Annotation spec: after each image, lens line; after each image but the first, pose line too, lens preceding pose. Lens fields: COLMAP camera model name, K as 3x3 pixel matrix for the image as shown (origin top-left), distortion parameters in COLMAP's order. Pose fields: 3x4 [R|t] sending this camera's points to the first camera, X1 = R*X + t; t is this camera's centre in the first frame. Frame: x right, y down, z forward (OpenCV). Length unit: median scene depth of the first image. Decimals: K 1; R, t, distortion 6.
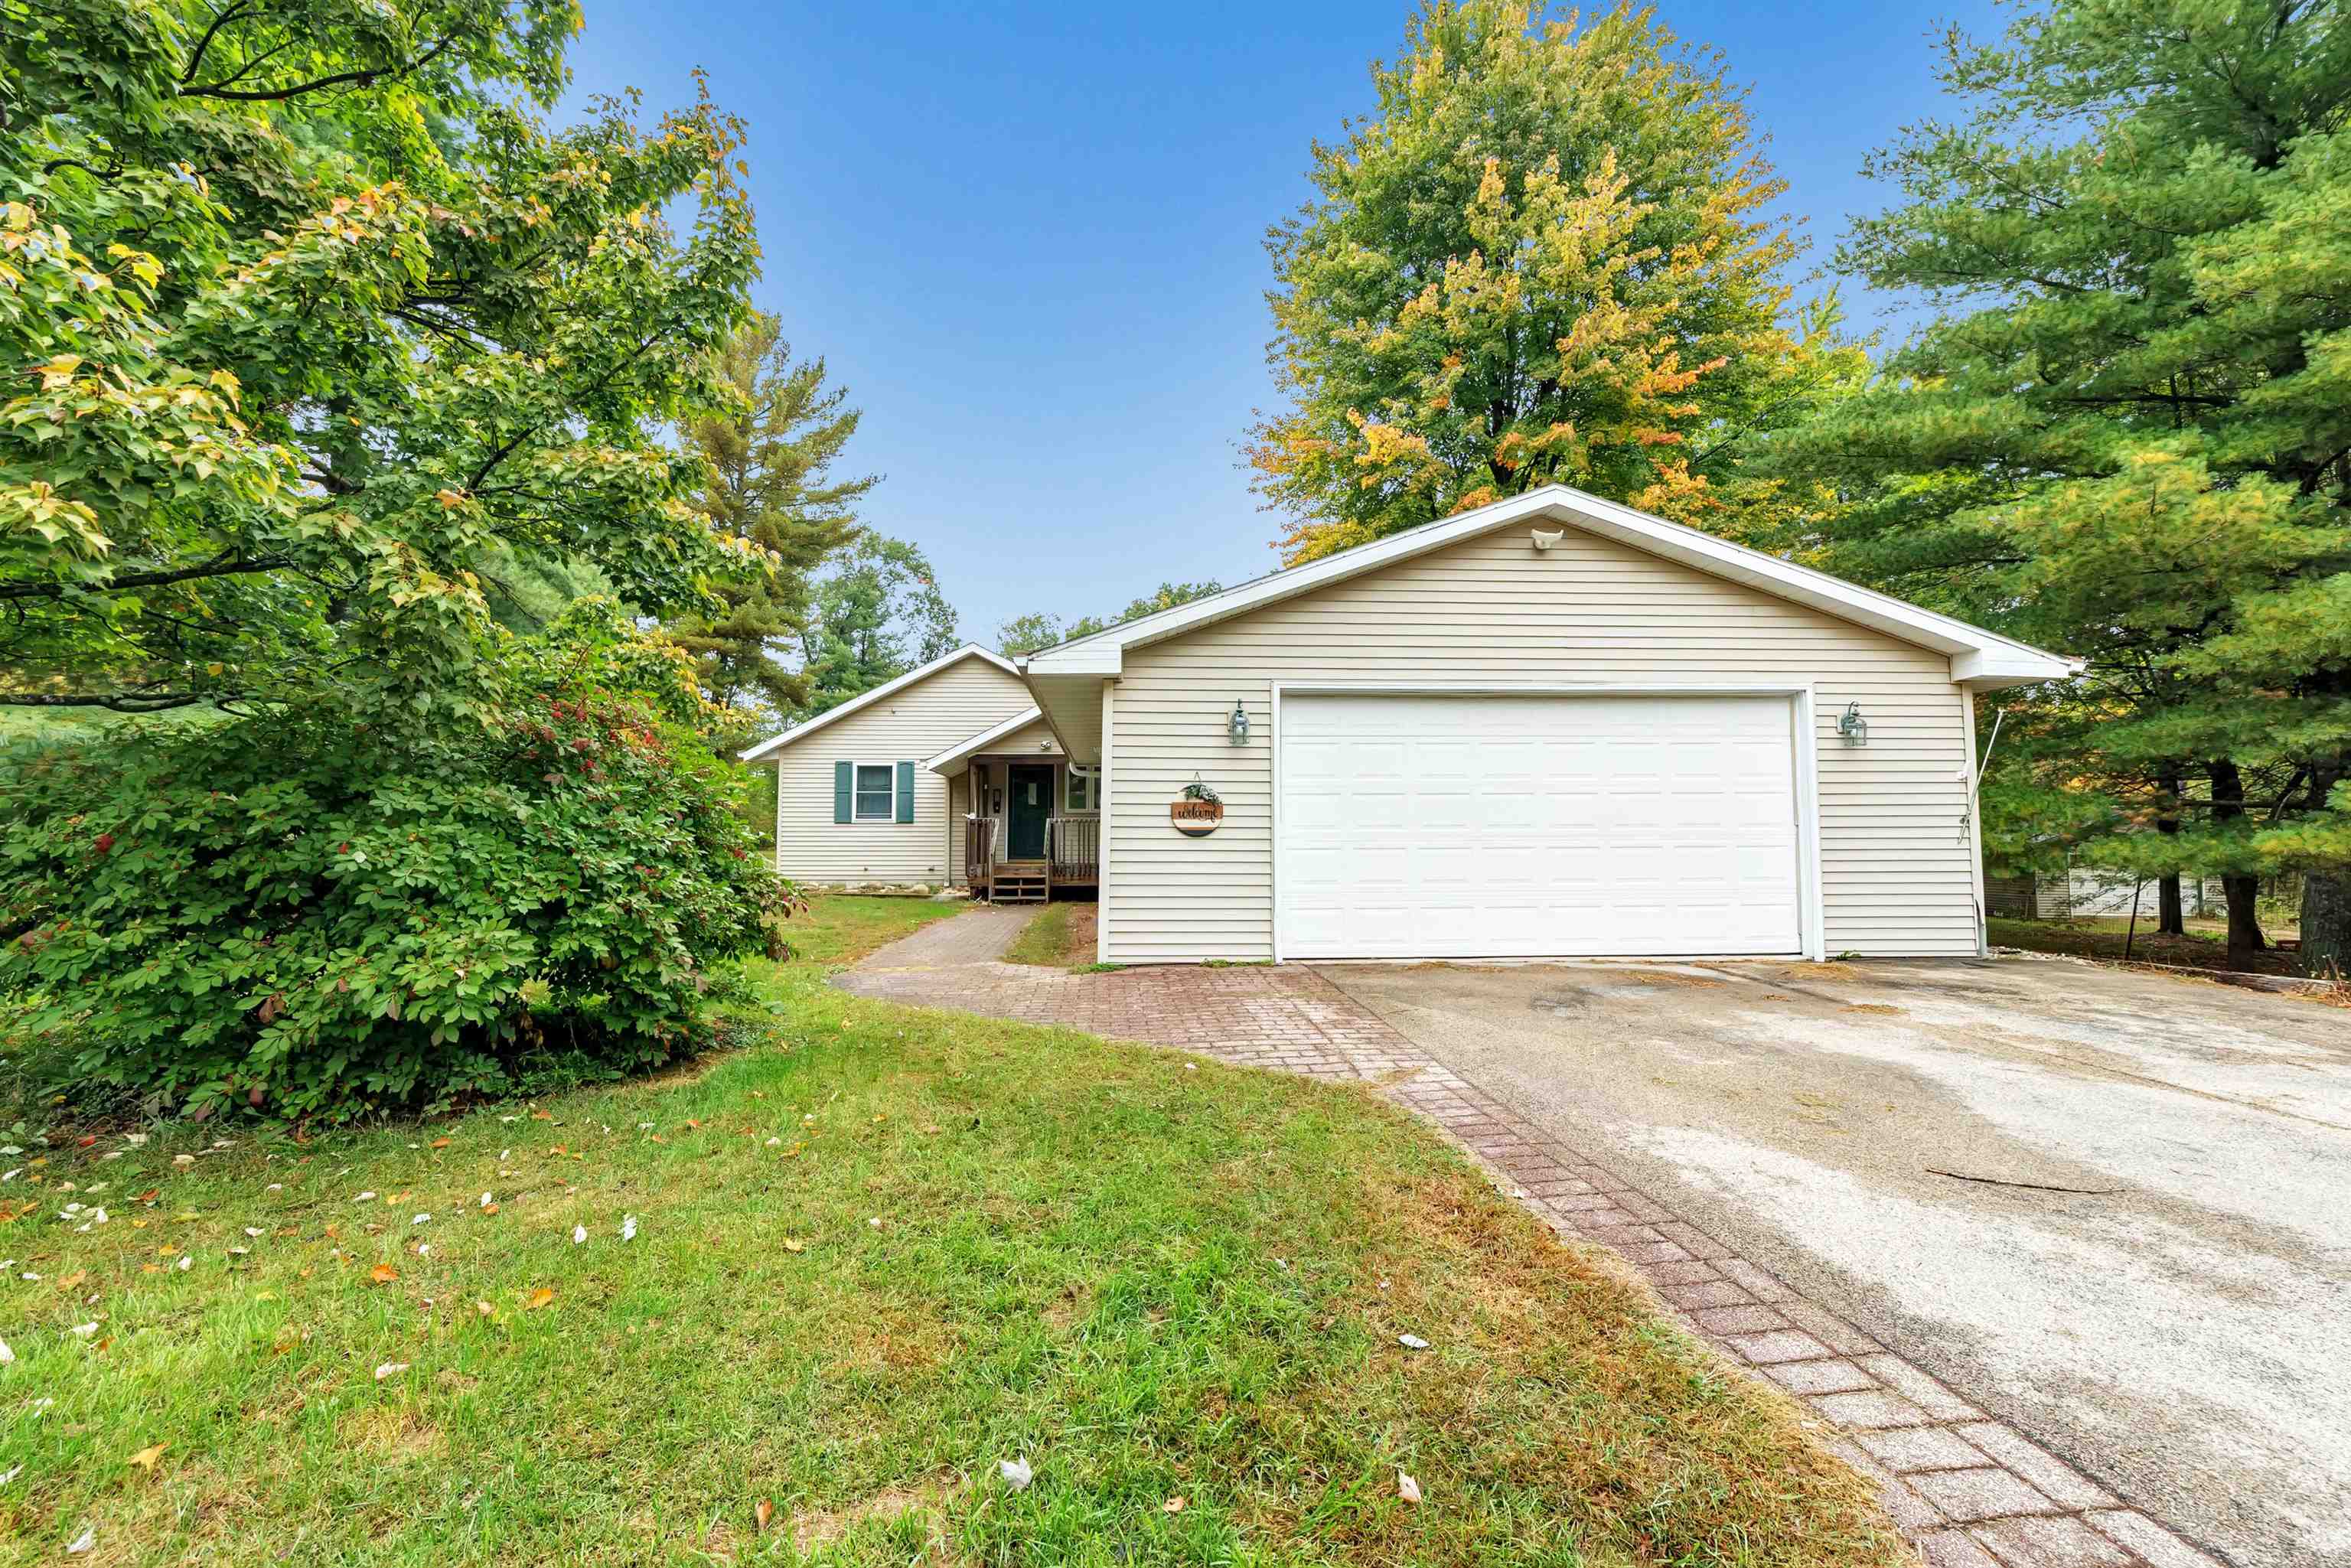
lens RADIAL K [[965.7, 0, 1163.9], [0, 965.7, 775.0], [0, 0, 1]] dist [0.000104, 0.000115]
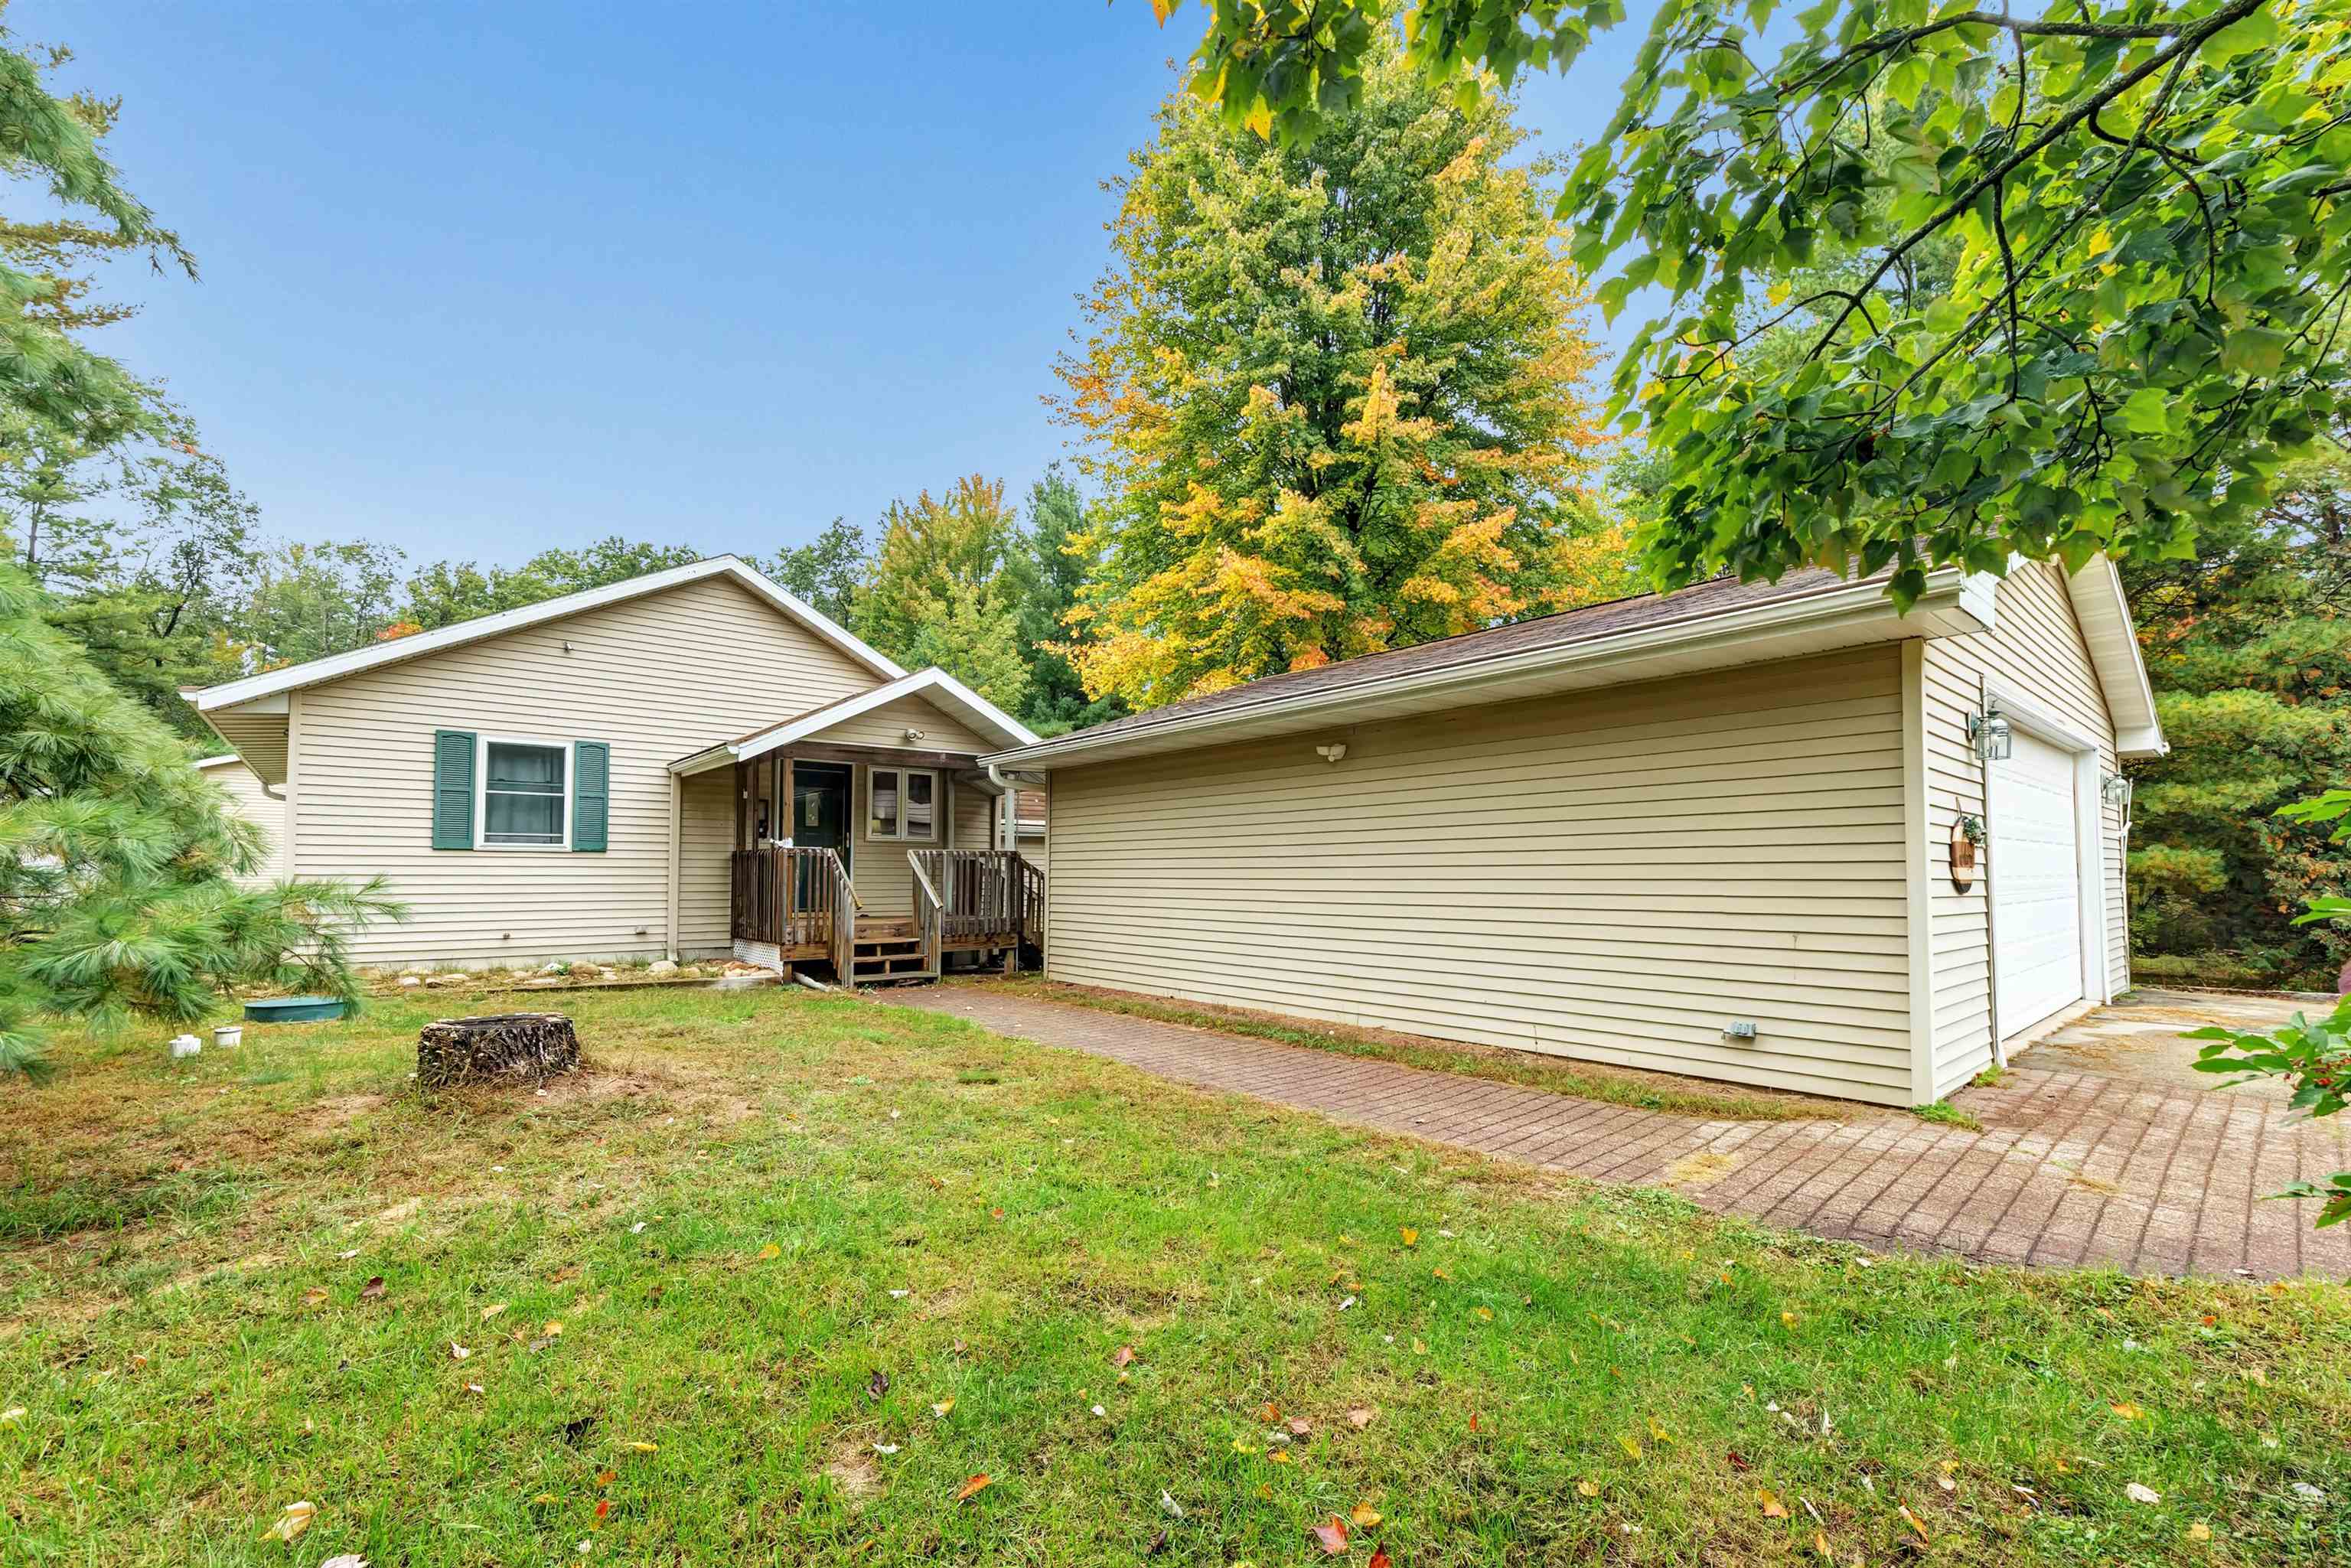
lens RADIAL K [[972.3, 0, 1177.9], [0, 972.3, 835.0], [0, 0, 1]] dist [-0.000551, -0.000023]
pose [[0.783159, 0.028173, 0.621183, -0.351019], [-0.046086, 0.998855, 0.012801, 0.016764], [-0.620111, -0.038653, 0.783561, 0.346280]]
